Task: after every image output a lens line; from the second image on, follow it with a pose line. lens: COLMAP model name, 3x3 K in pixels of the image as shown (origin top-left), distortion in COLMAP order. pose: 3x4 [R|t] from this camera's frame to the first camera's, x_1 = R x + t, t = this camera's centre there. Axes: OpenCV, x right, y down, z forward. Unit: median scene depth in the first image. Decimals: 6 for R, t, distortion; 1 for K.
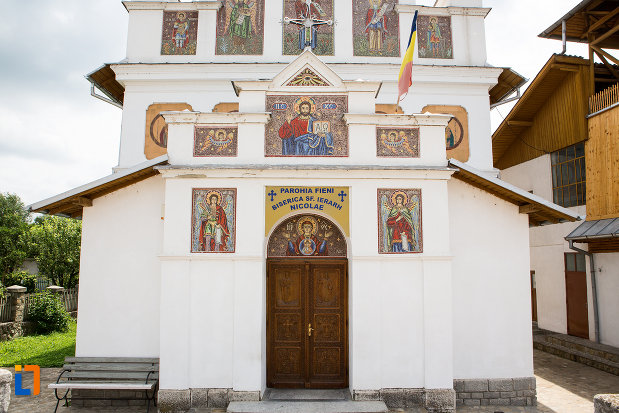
lens RADIAL K [[419.6, 0, 313.0], [0, 419.6, 205.4], [0, 0, 1]] dist [-0.097533, 0.015122]
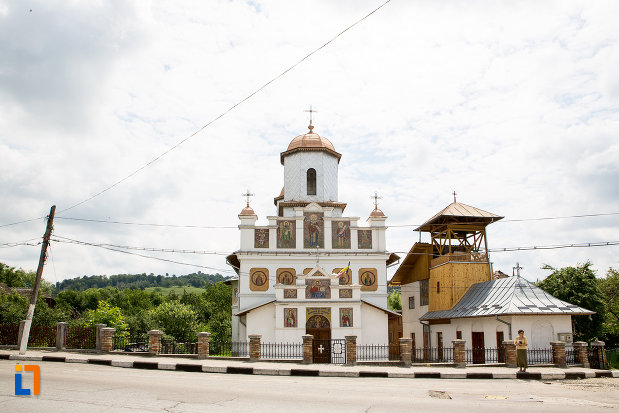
lens RADIAL K [[423.1, 0, 316.9], [0, 423.1, 281.6], [0, 0, 1]] dist [-0.086246, 0.004219]
pose [[0.998108, -0.008652, 0.060880, -0.154895], [0.007700, 0.999845, 0.015859, -0.204472], [-0.061007, -0.015360, 0.998019, -1.588736]]
